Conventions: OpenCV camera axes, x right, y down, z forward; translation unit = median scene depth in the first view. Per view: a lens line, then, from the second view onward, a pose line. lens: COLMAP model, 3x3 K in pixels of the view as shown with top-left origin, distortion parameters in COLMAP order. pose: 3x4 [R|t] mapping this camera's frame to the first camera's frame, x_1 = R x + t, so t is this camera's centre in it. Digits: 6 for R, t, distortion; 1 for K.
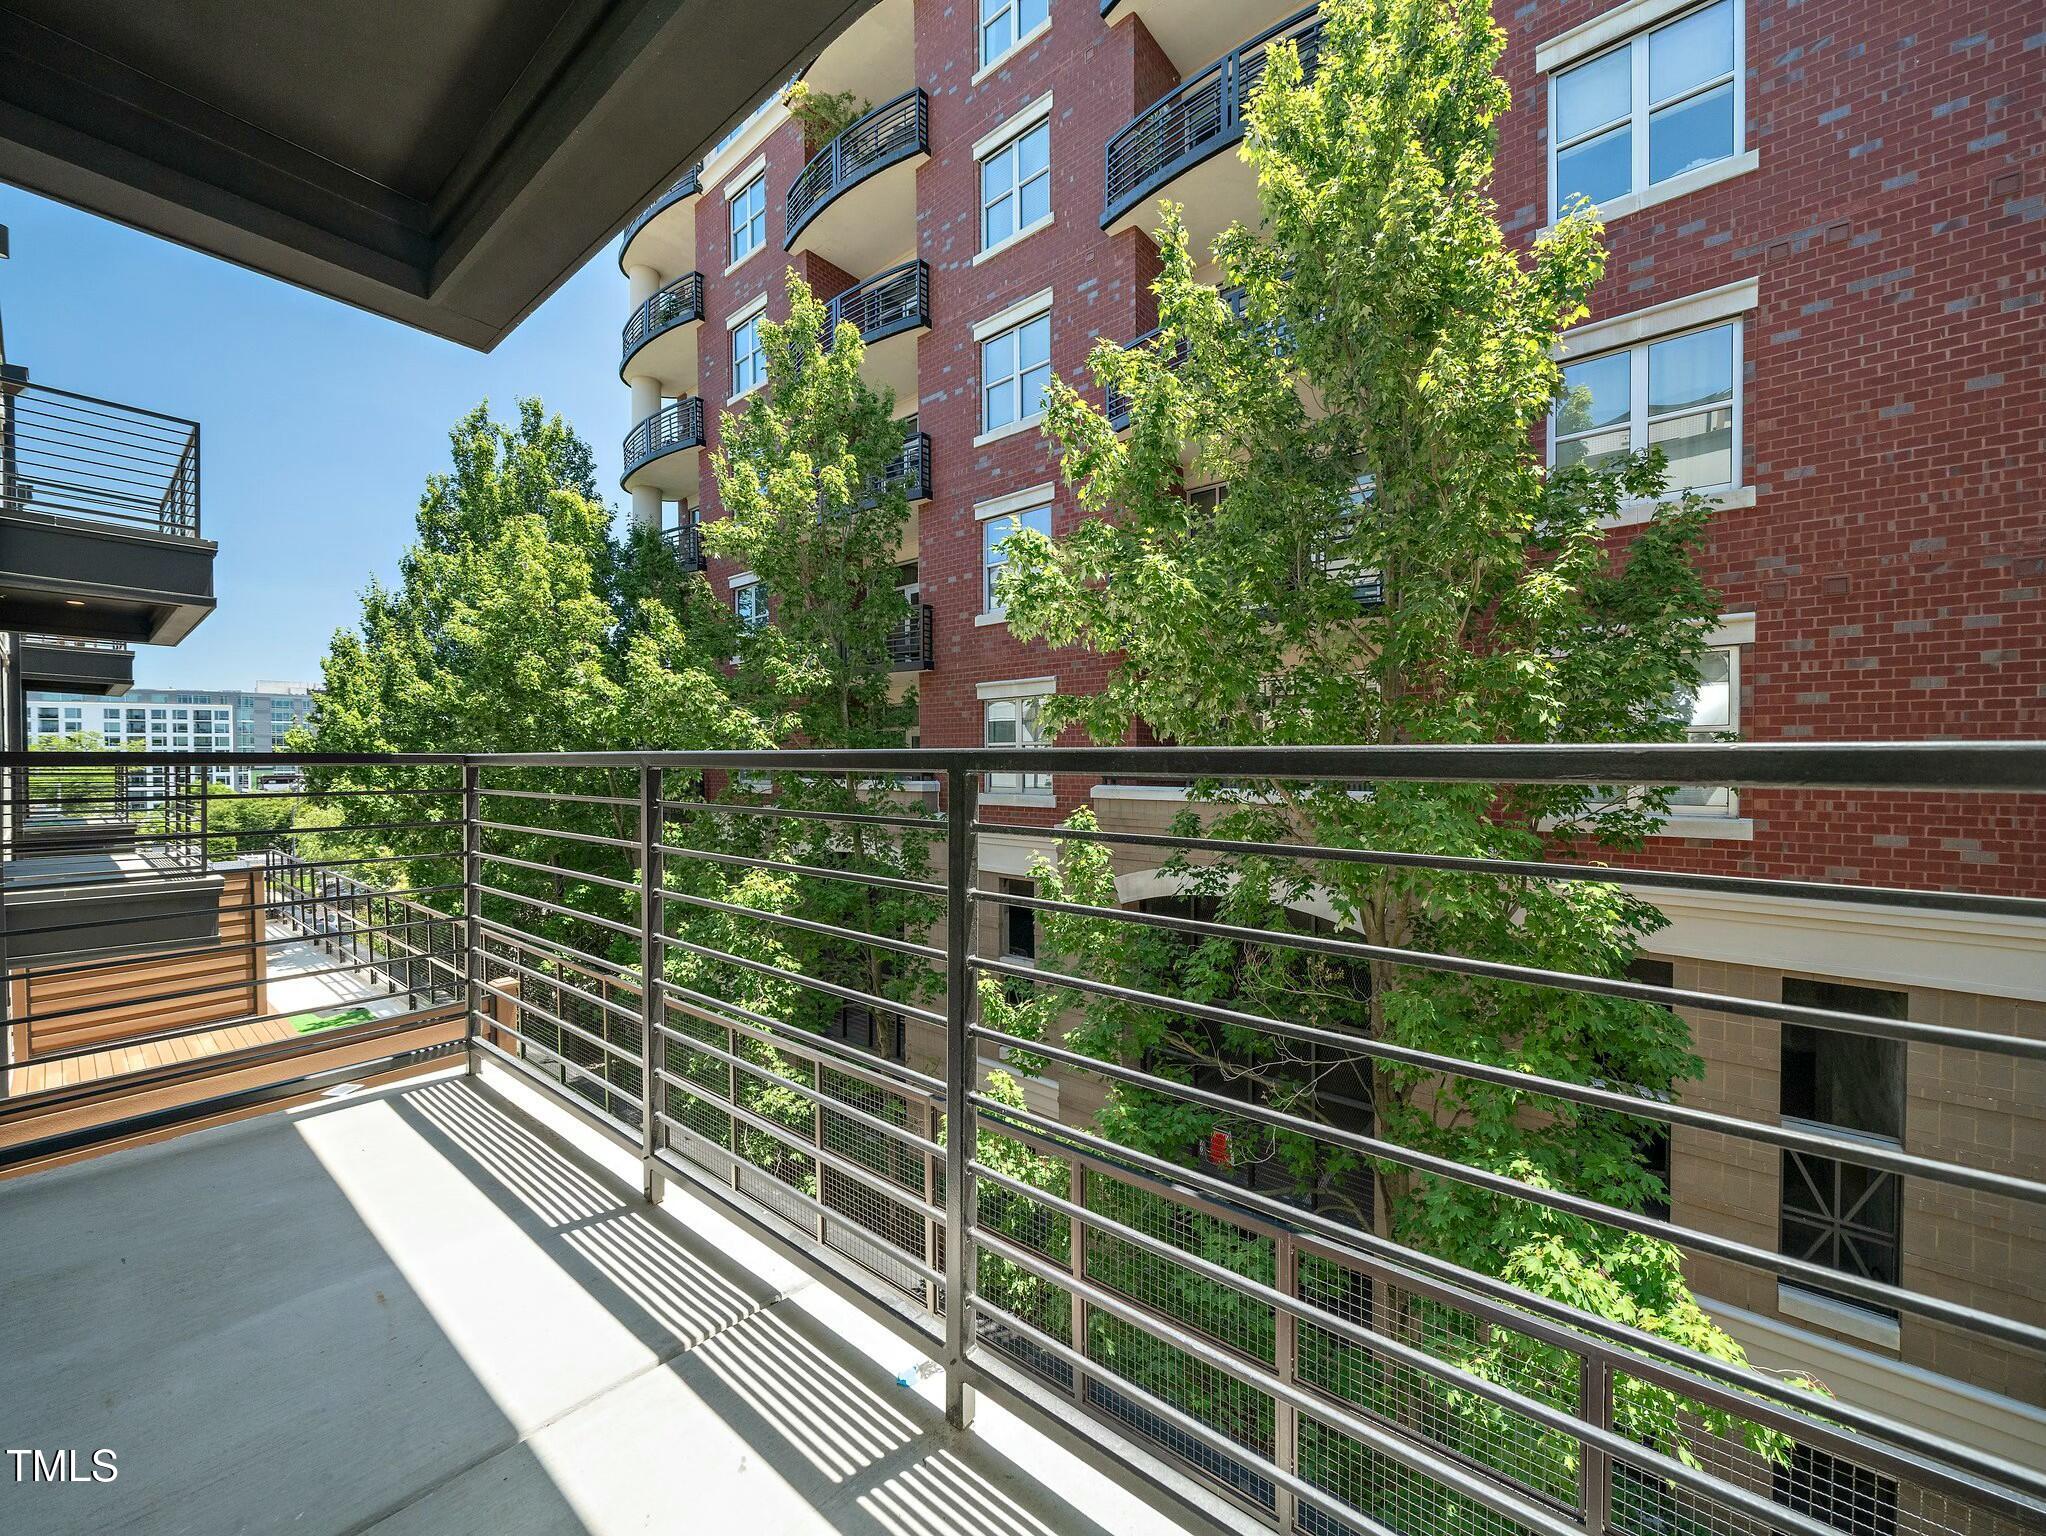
lens RADIAL K [[782.7, 0, 1015.1], [0, 782.7, 765.9], [0, 0, 1]] dist [0.003152, -0.000986]
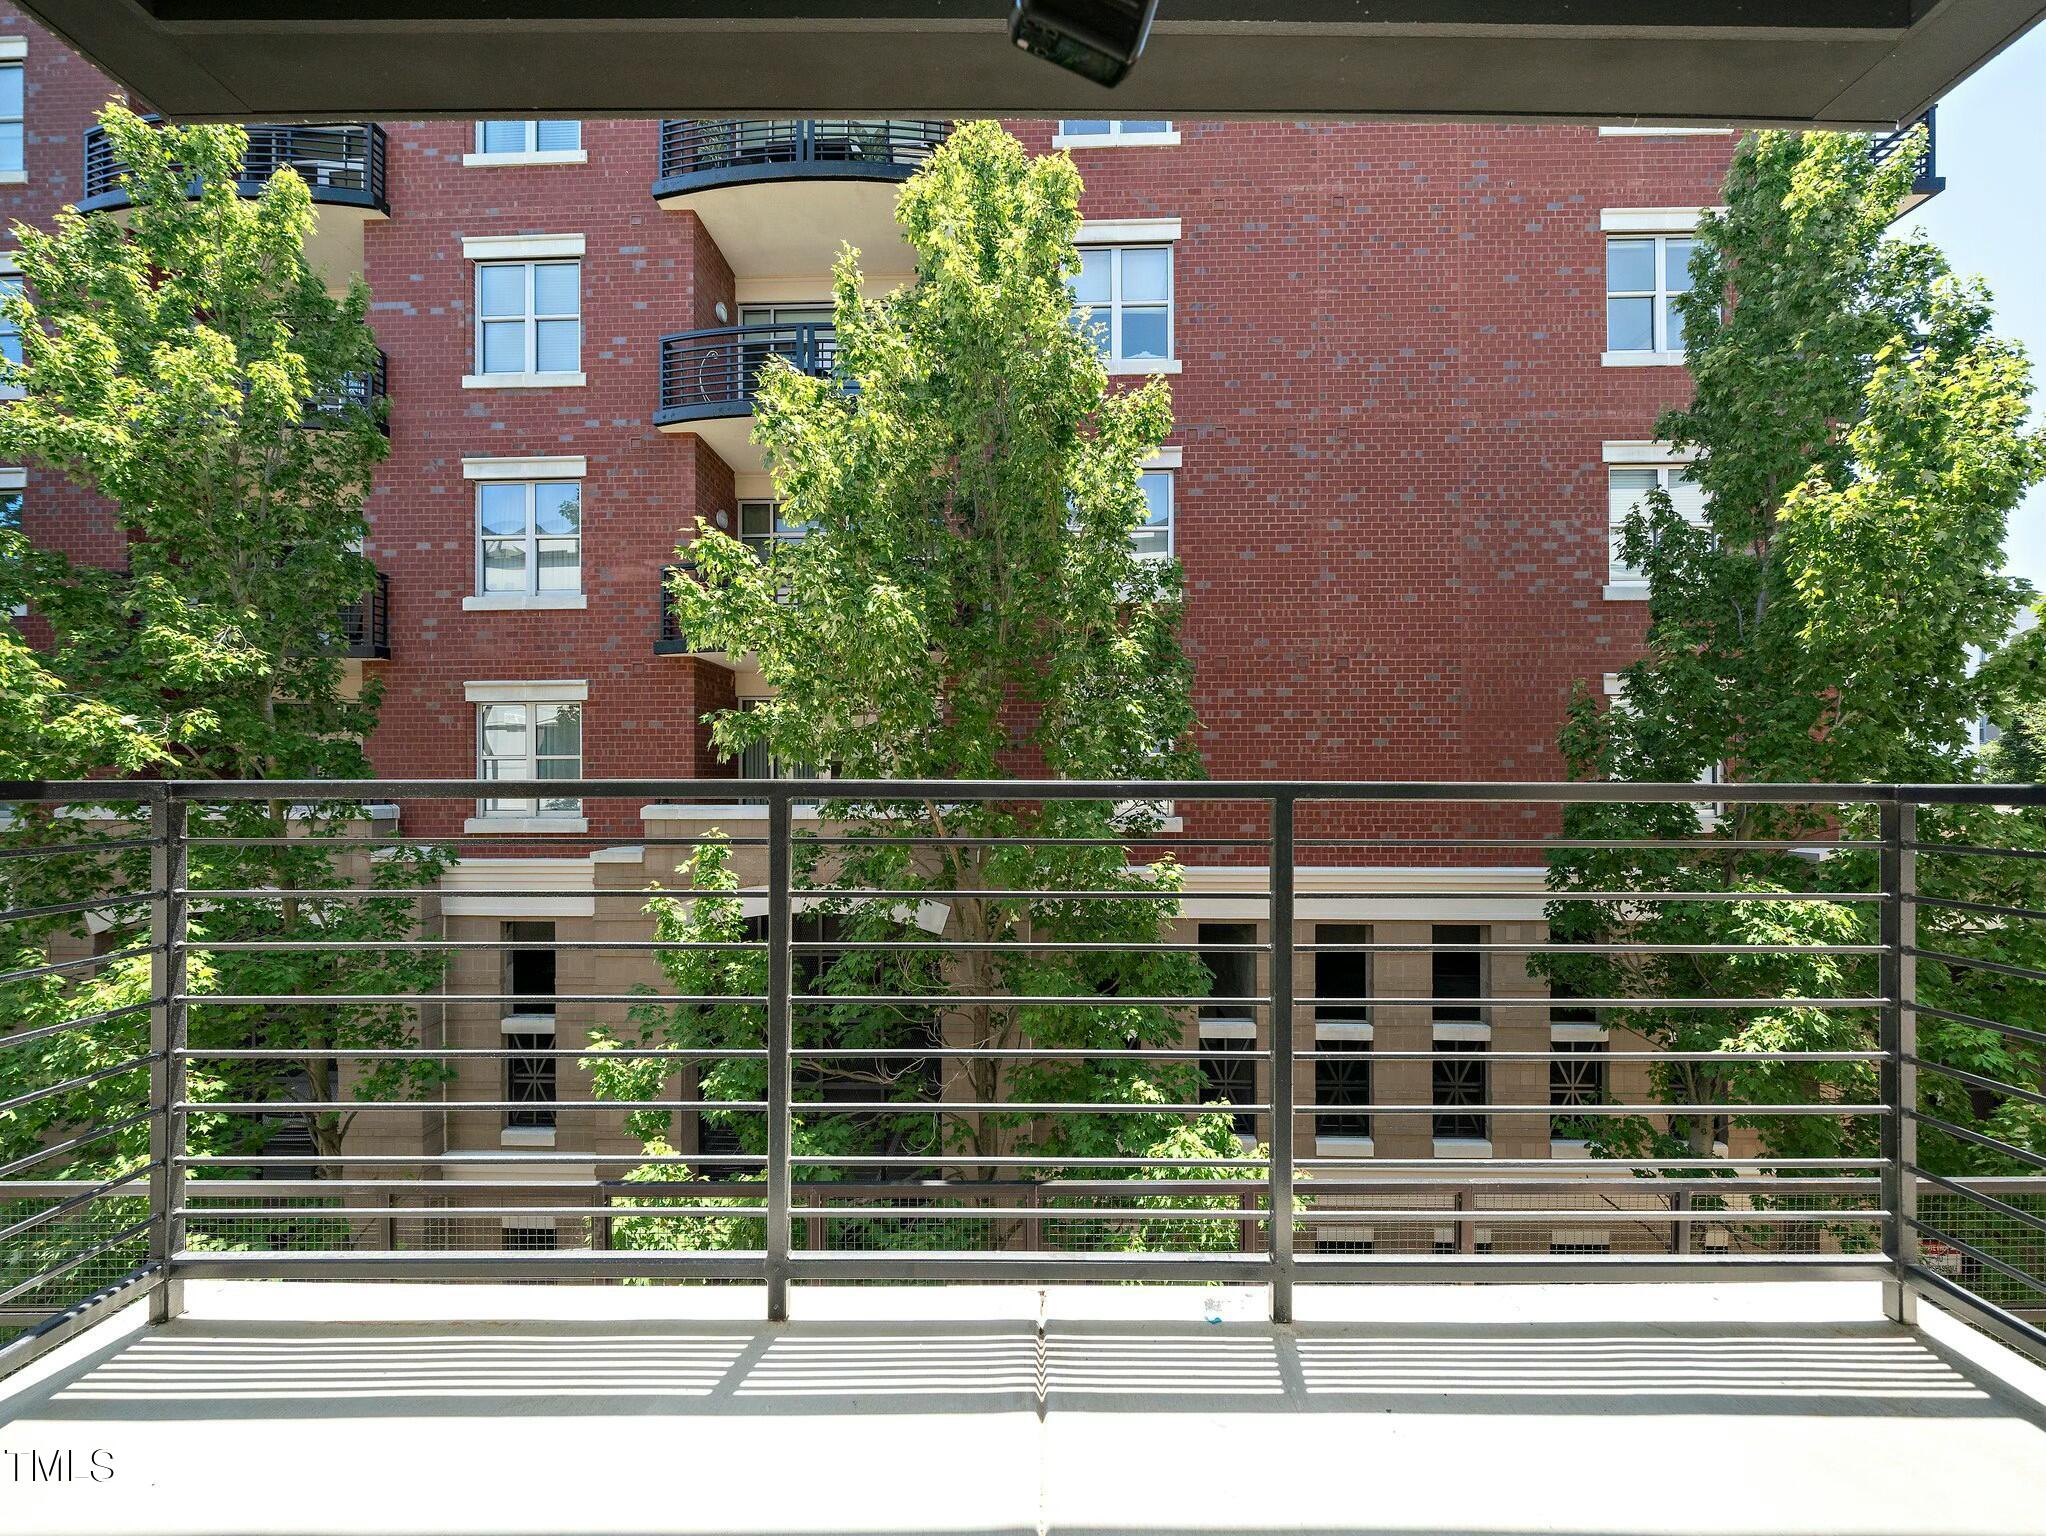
lens RADIAL K [[782.7, 0, 1025.1], [0, 782.7, 765.4], [0, 0, 1]] dist [0.003152, -0.000986]
pose [[0.787748, 0.005738, 0.615971, -0.128930], [0.006170, 0.999833, -0.017204, -0.003714], [-0.615967, 0.017353, 0.787581, 0.027541]]
